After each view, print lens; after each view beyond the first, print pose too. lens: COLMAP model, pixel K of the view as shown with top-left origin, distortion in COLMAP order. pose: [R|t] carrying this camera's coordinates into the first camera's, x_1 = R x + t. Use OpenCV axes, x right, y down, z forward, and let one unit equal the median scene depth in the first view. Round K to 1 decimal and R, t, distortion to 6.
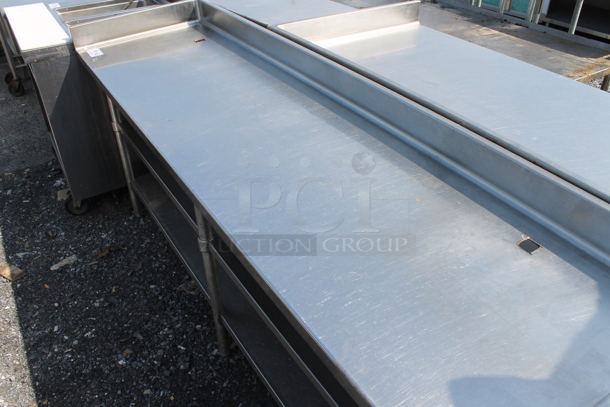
lens RADIAL K [[511.7, 0, 305.6], [0, 511.7, 200.8], [0, 0, 1]] dist [-0.091081, 0.014324]
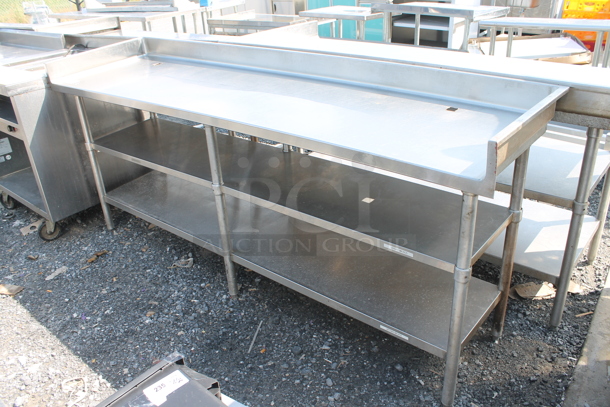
lens RADIAL K [[511.7, 0, 304.2], [0, 511.7, 206.7], [0, 0, 1]] dist [-0.091081, 0.014324]
pose [[0.949748, -0.172291, 0.261333, -0.249918], [0.207654, 0.971517, -0.114166, 0.240541], [-0.234220, 0.162696, 0.958473, -0.219195]]
